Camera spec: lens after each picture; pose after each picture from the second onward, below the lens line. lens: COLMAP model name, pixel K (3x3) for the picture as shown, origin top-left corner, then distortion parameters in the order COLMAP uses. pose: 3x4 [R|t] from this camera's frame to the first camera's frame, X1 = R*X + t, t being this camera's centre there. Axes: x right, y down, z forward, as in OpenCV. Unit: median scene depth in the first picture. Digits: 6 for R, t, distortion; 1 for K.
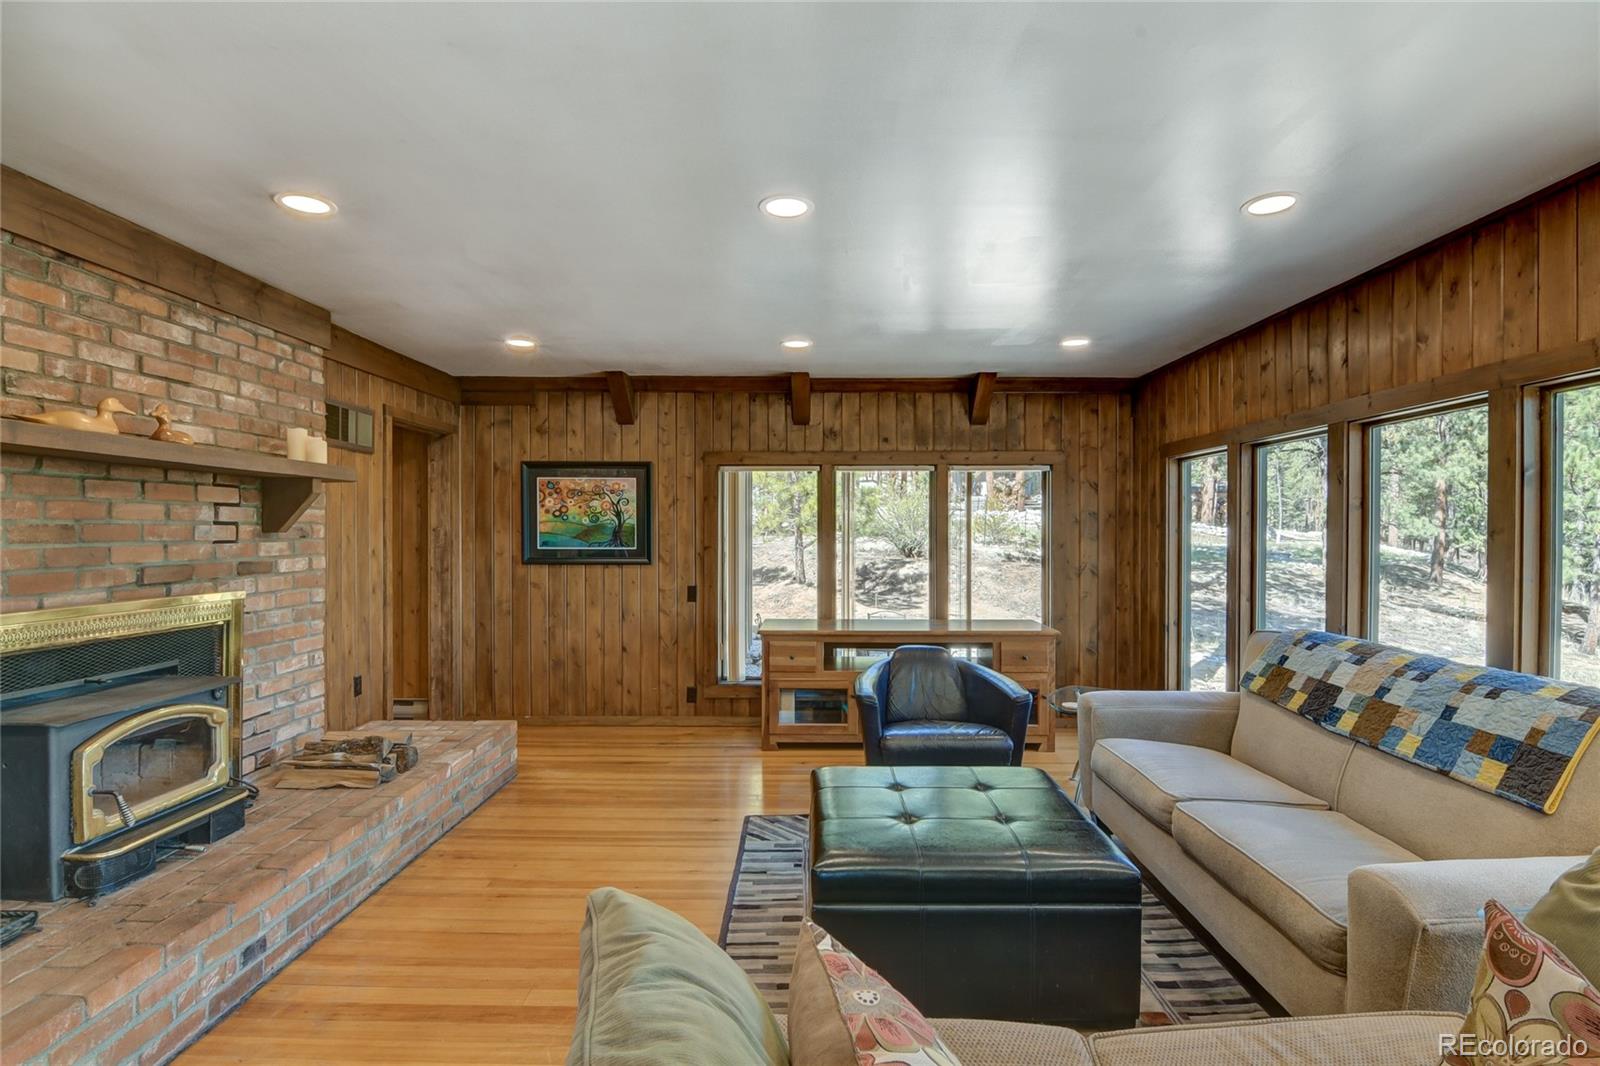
lens RADIAL K [[806.0, 0, 829.4], [0, 806.0, 526.0], [0, 0, 1]] dist [-0.030816, 0.000061]
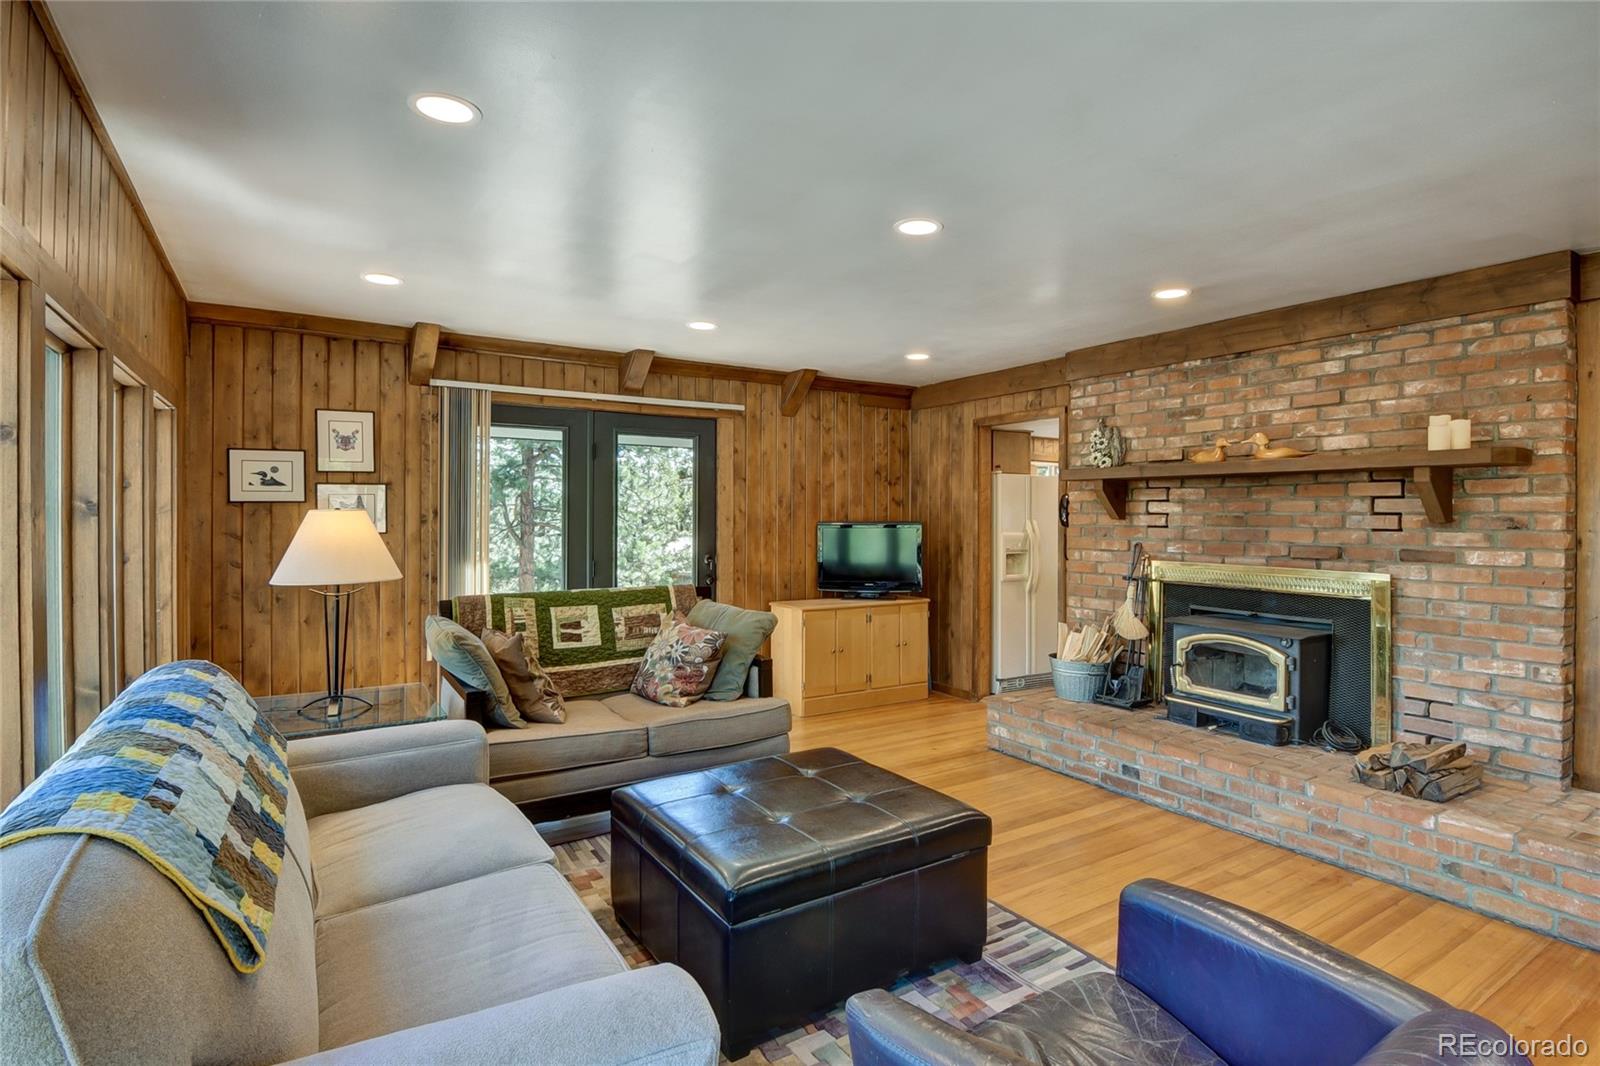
lens RADIAL K [[806.0, 0, 829.4], [0, 806.0, 526.0], [0, 0, 1]] dist [-0.030816, 0.000061]
pose [[-0.850485, -0.000612, -0.525999, 0.531105], [-0.004659, 0.999969, 0.006369, 0.010887], [0.525979, 0.007868, -0.850461, 1.599711]]
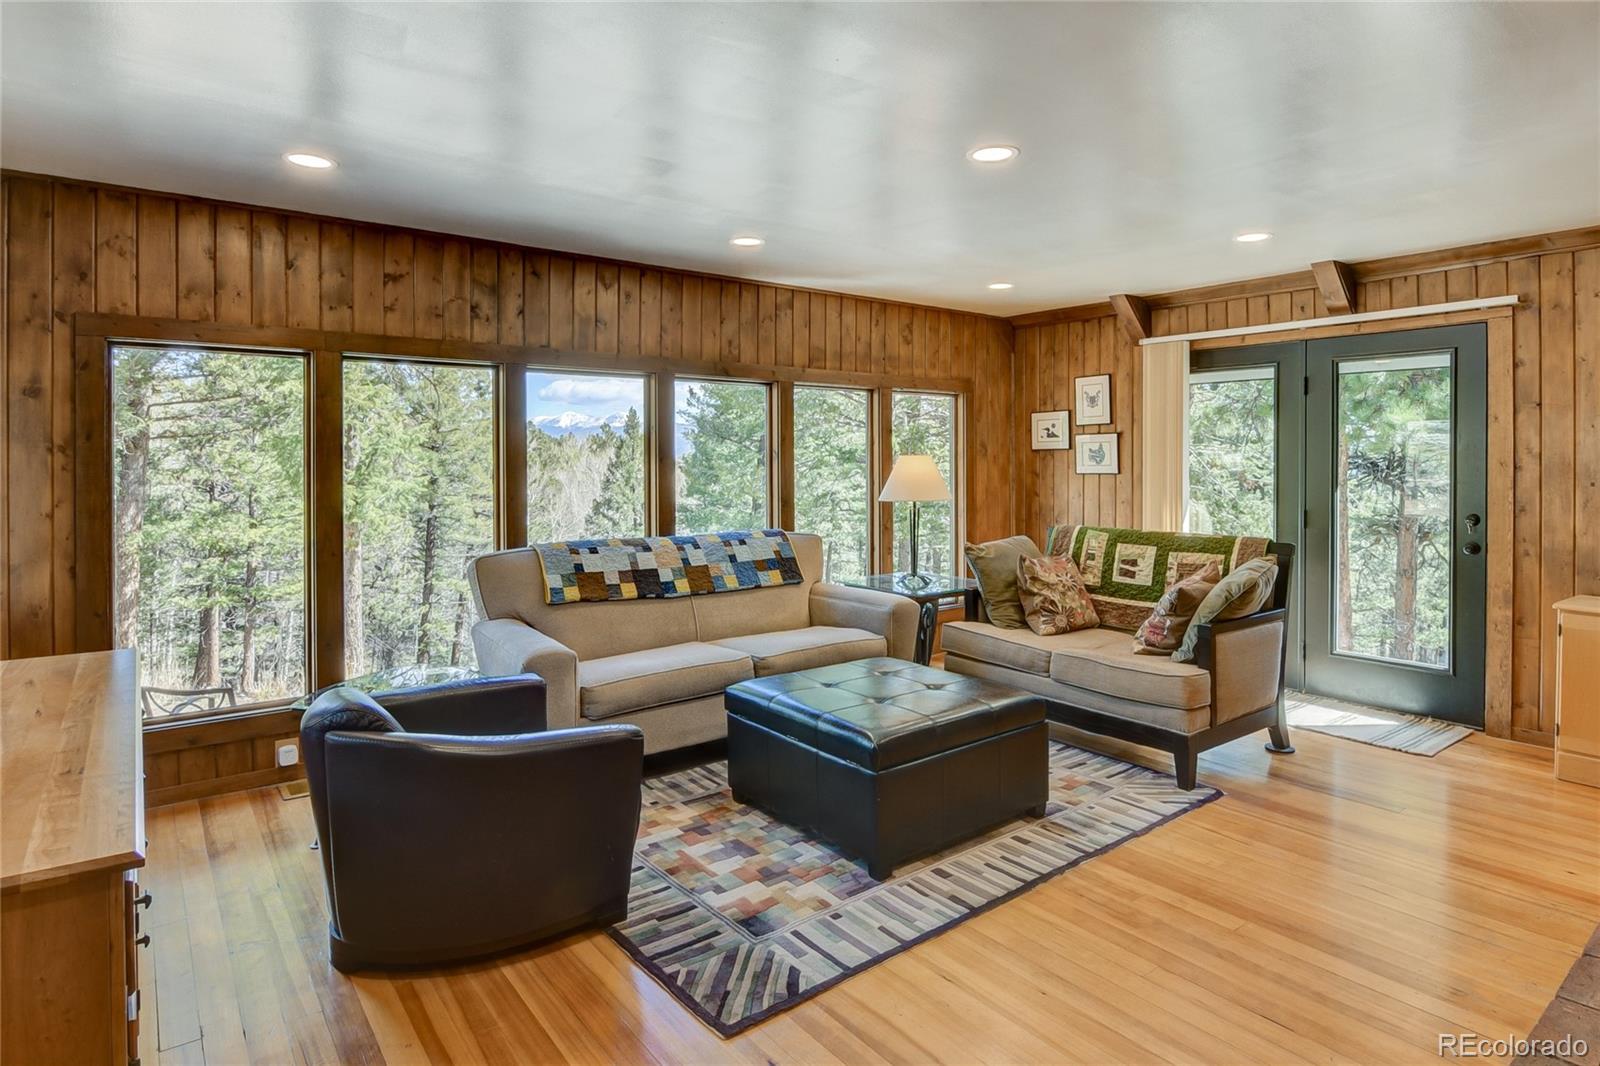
lens RADIAL K [[860.7, 0, 809.3], [0, 860.7, 466.0], [0, 0, 1]] dist [-0.000703, -0.000254]
pose [[-0.602343, -0.009730, 0.798178, -0.696612], [-0.004621, 0.999951, 0.008702, 0.006137], [-0.798224, 0.001553, -0.602359, 1.604664]]
